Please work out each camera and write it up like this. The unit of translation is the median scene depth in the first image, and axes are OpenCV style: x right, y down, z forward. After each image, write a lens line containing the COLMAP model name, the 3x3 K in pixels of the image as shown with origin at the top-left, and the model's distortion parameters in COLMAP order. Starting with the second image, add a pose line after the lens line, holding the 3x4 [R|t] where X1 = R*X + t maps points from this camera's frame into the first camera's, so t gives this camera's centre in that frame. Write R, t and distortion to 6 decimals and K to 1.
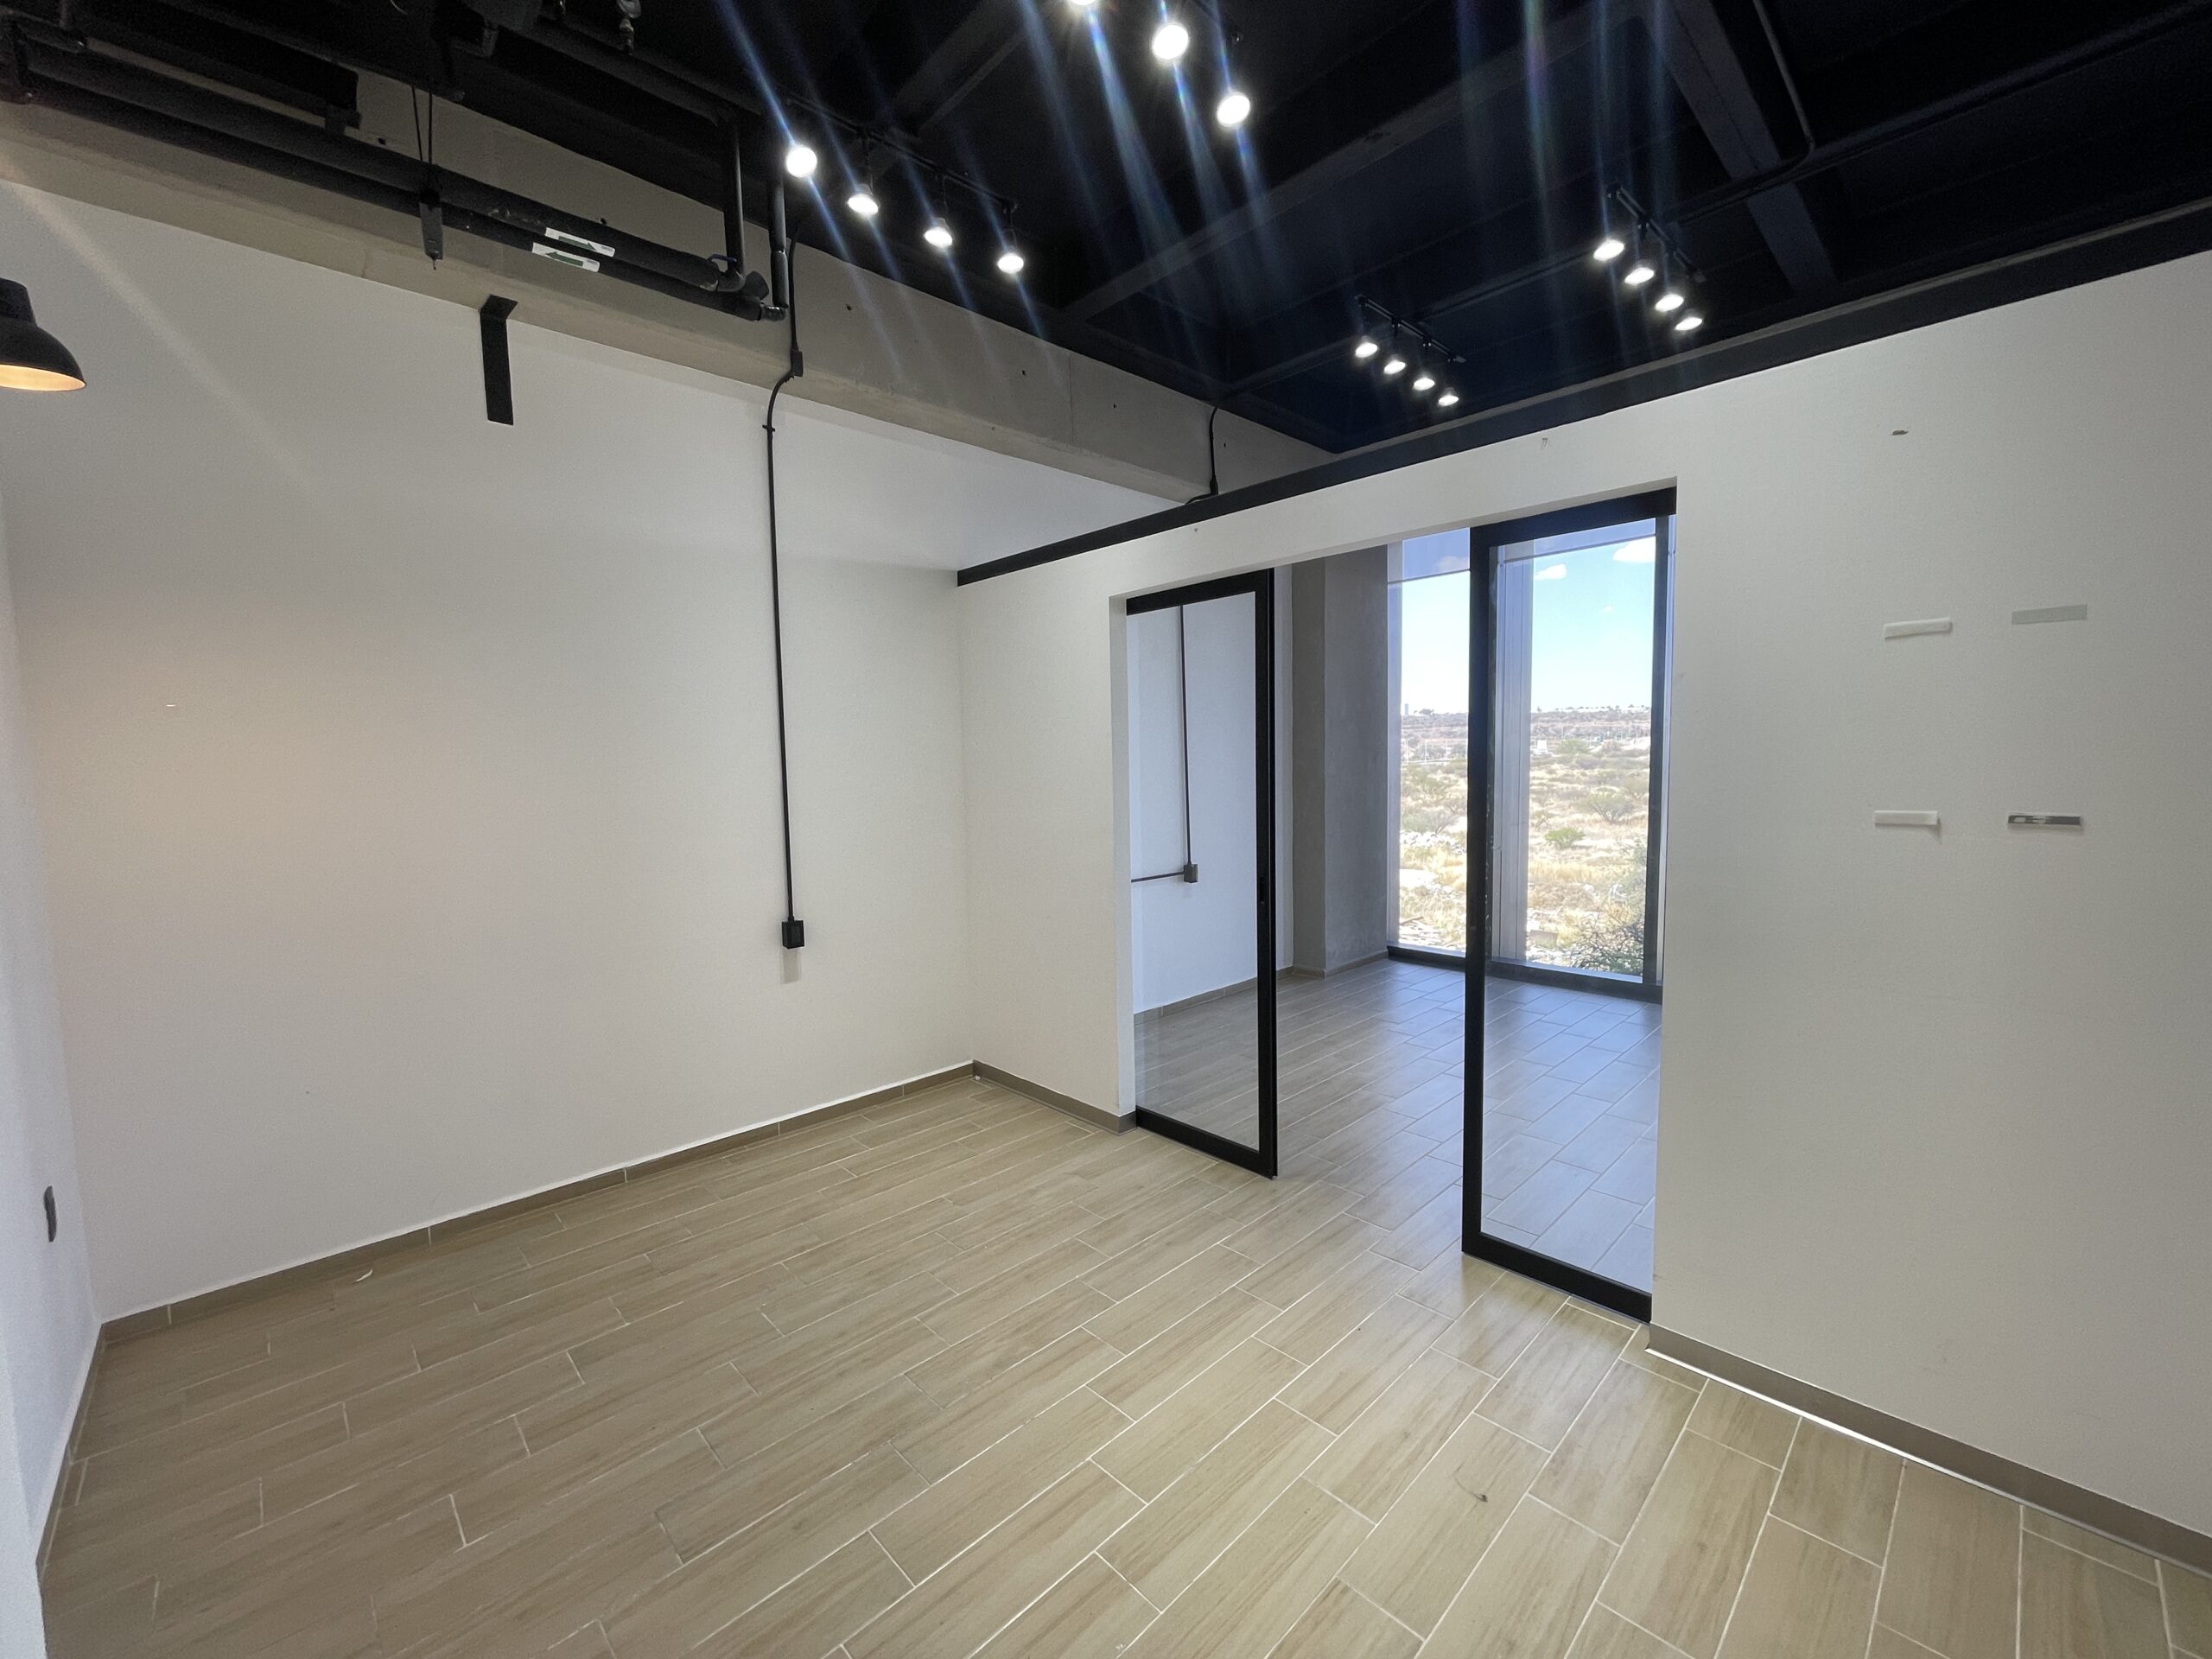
lens RADIAL K [[897.3, 0, 1104.6], [0, 897.3, 827.4], [0, 0, 1]] dist [-0.003923, 0.000367]
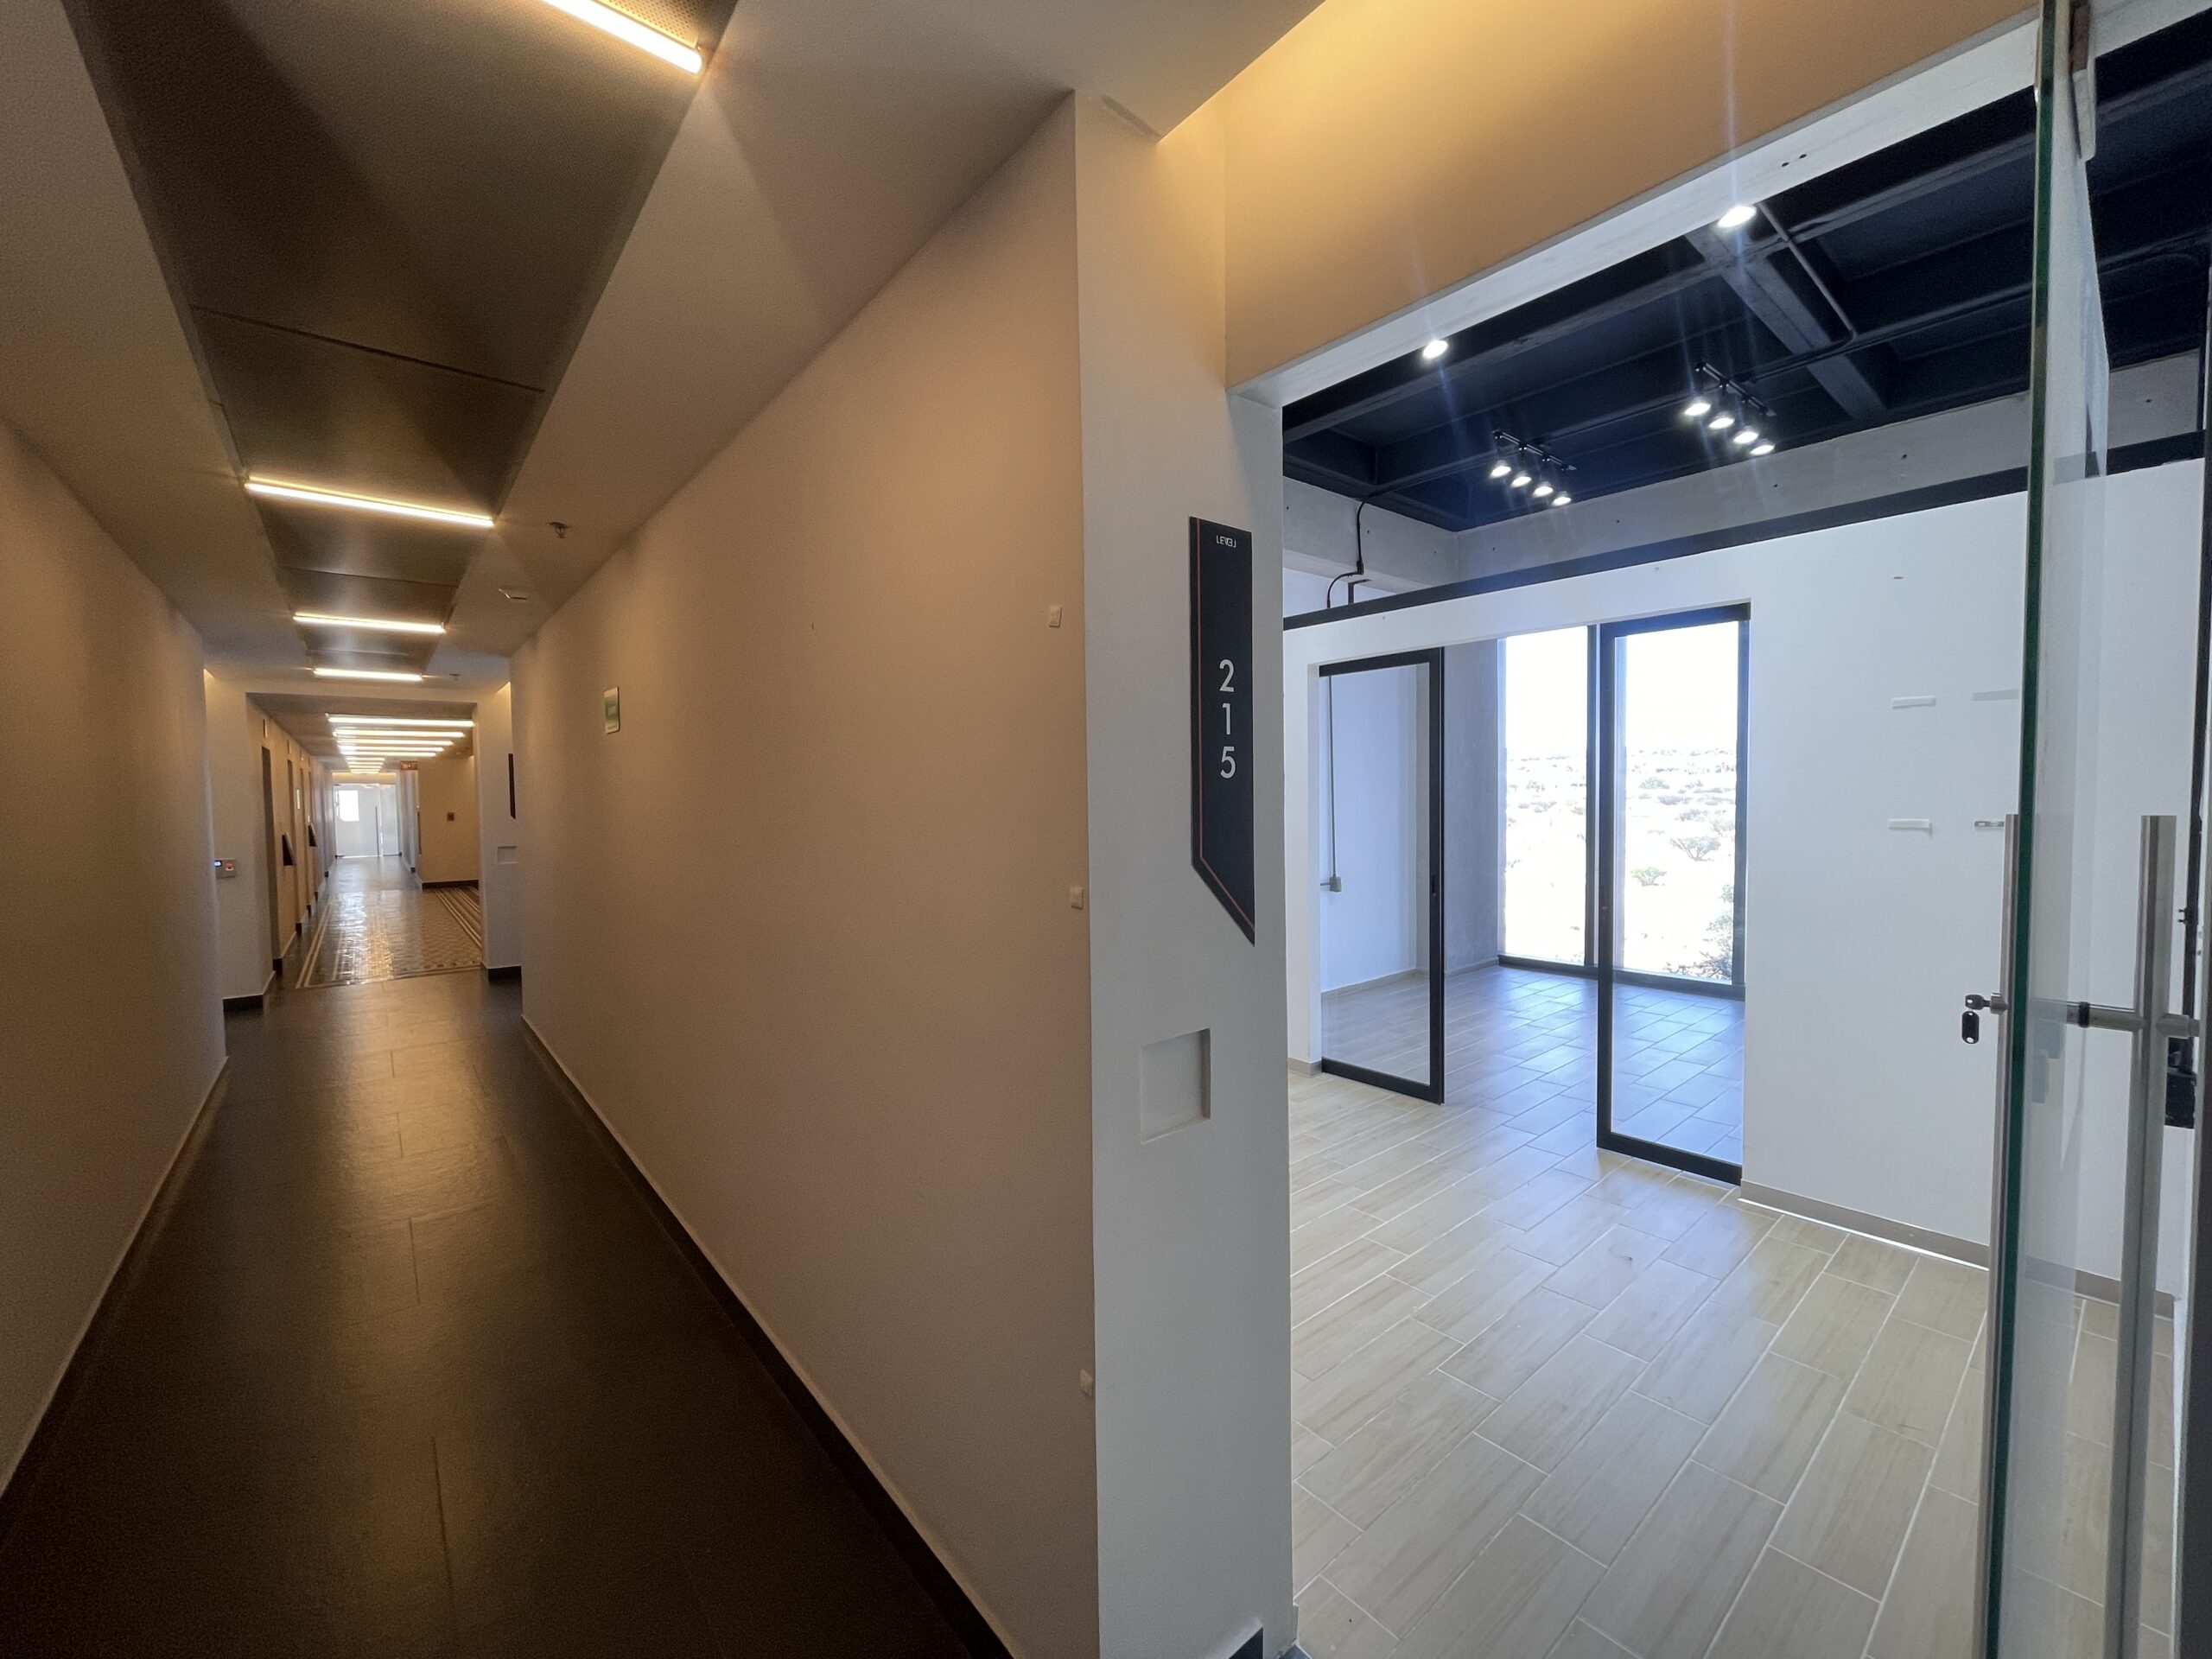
lens RADIAL K [[897.3, 0, 1107.4], [0, 897.3, 829.9], [0, 0, 1]] dist [-0.003923, 0.000367]
pose [[0.997791, 0.007834, -0.065974, -0.199397], [-0.010147, 0.999343, -0.034793, 0.035430], [0.065658, 0.035386, 0.997215, -0.329401]]
